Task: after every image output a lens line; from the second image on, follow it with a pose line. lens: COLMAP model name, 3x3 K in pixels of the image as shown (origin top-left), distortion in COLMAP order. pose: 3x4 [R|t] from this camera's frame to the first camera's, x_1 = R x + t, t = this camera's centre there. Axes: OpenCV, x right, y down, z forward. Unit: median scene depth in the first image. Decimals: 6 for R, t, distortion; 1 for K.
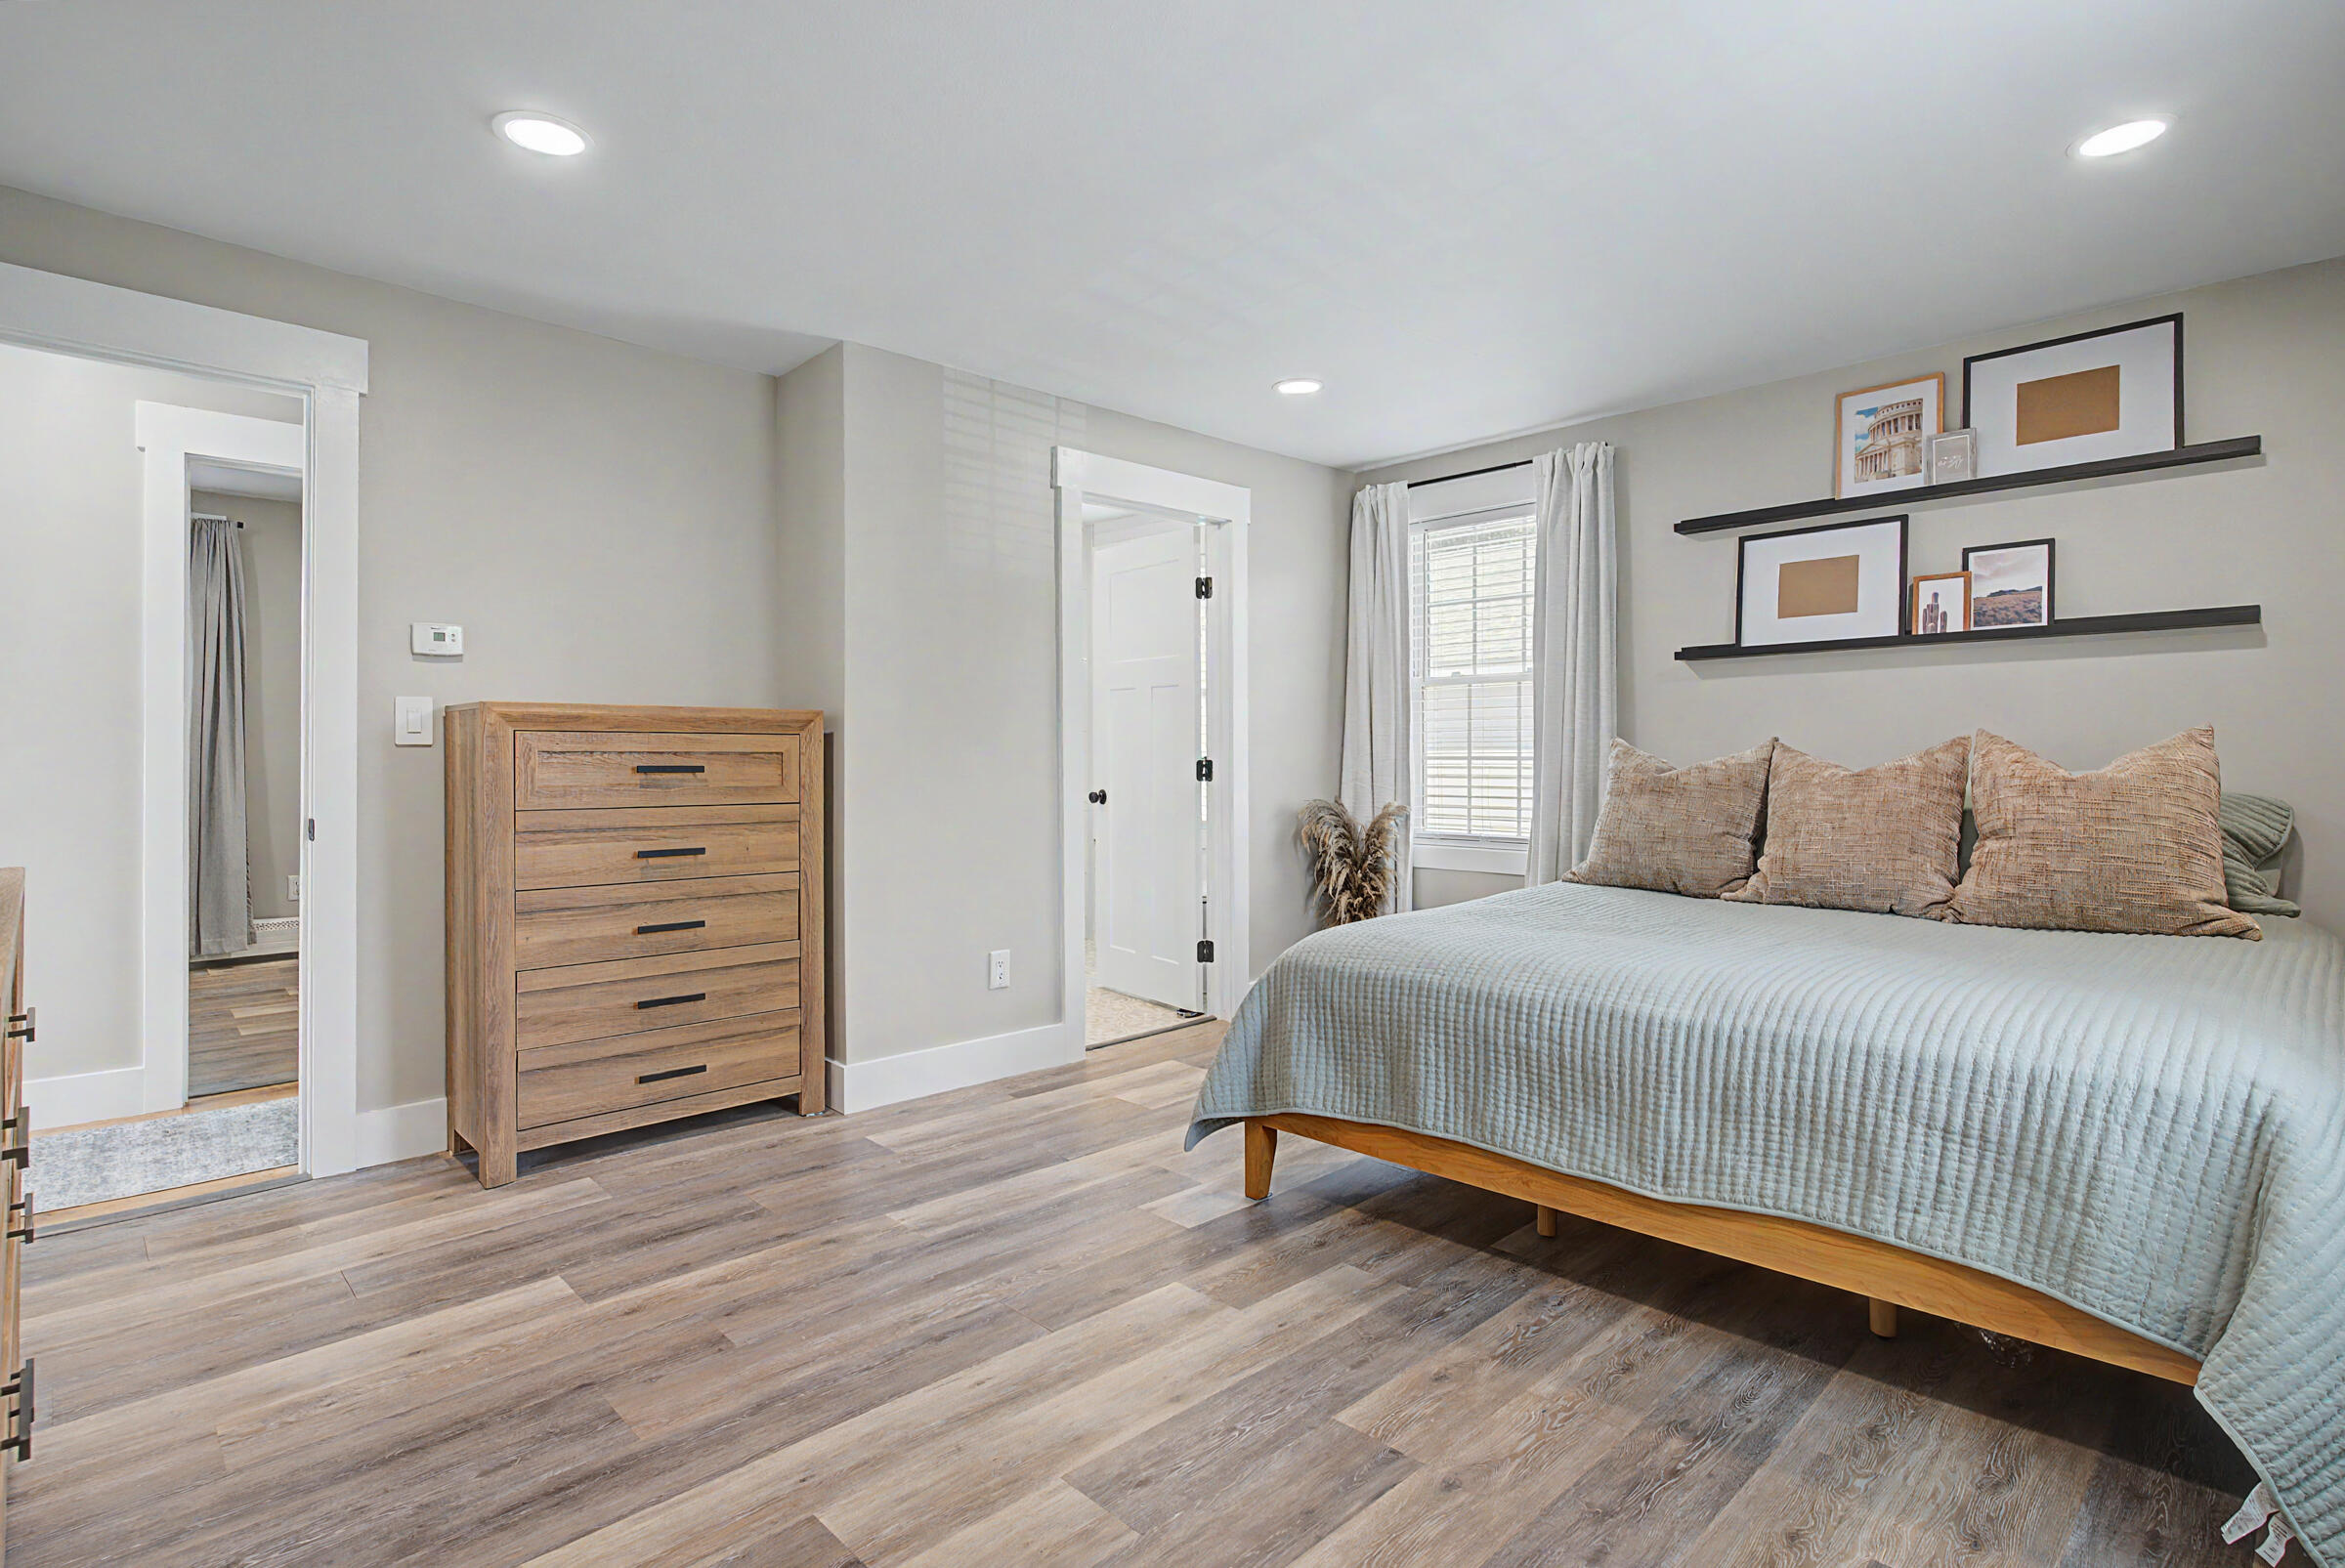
lens RADIAL K [[1147.2, 0, 1165.1], [0, 1147.2, 760.3], [0, 0, 1]] dist [0.000311, 0.000352]
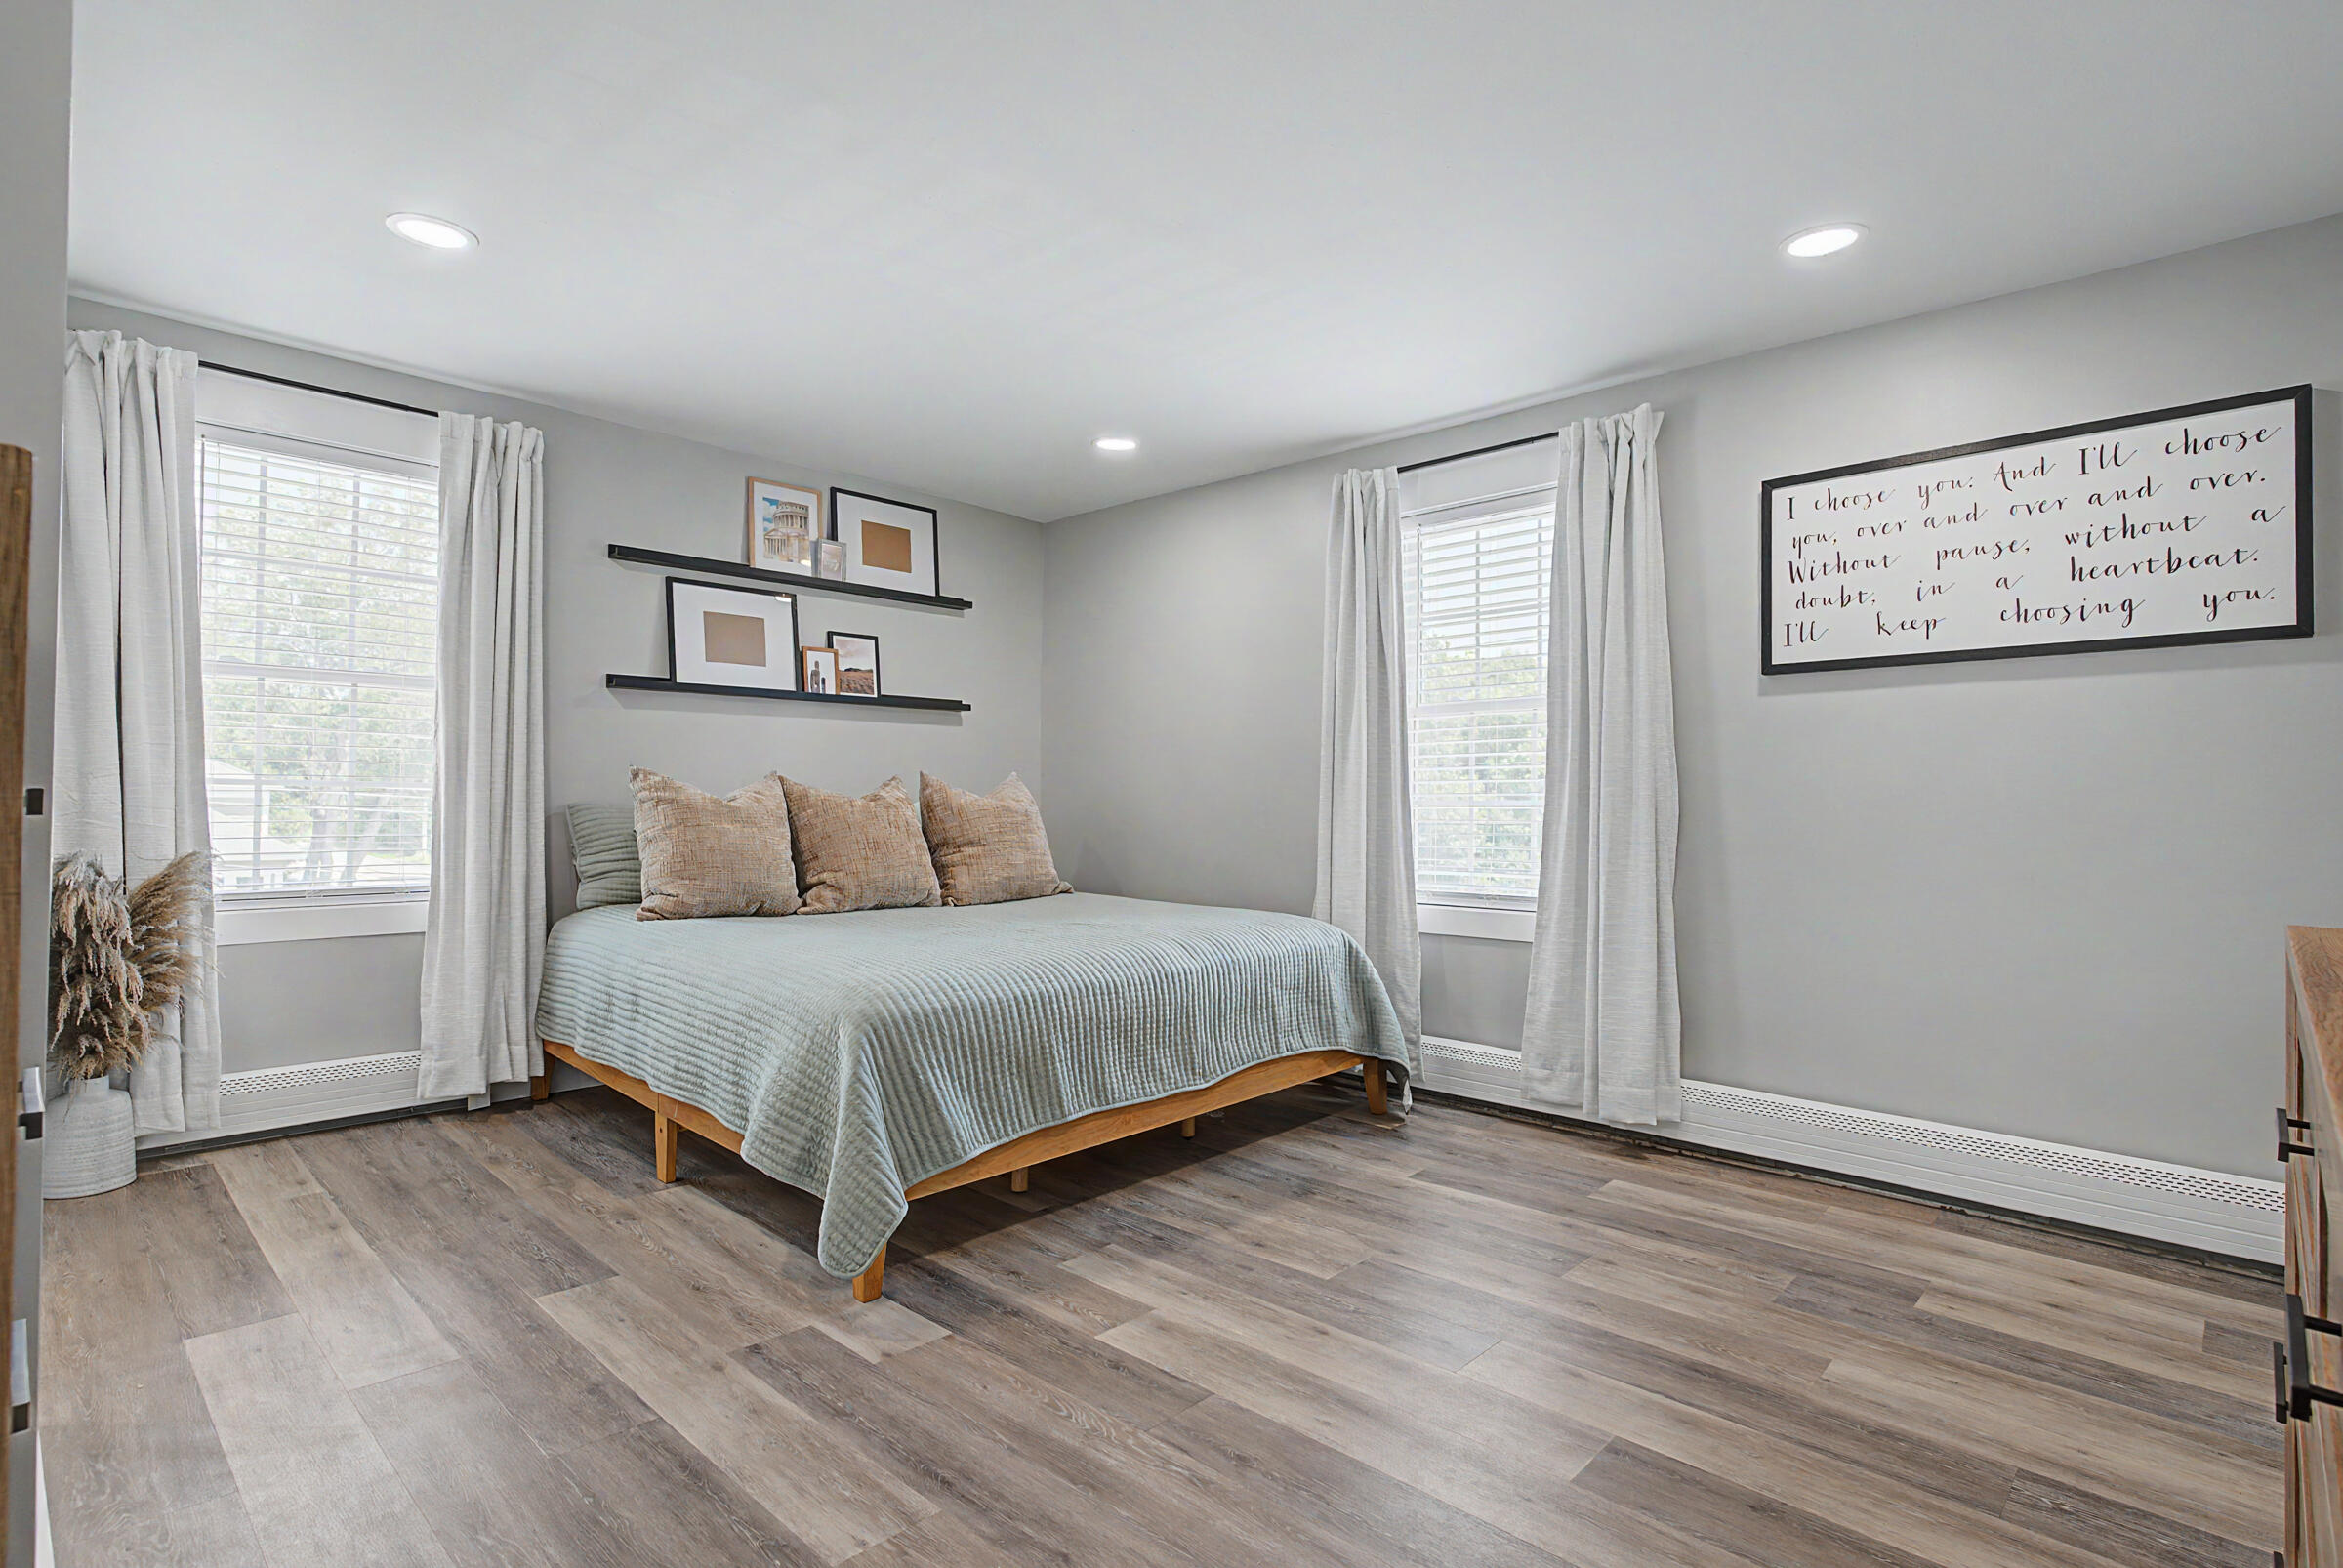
lens RADIAL K [[1146.3, 0, 1163.8], [0, 1146.3, 801.4], [0, 0, 1]] dist [0.000311, 0.000352]
pose [[-0.021197, -0.004168, 0.999767, -0.679327], [-0.011576, 0.999925, 0.003923, 0.001583], [-0.999708, -0.011490, -0.021244, 0.693851]]
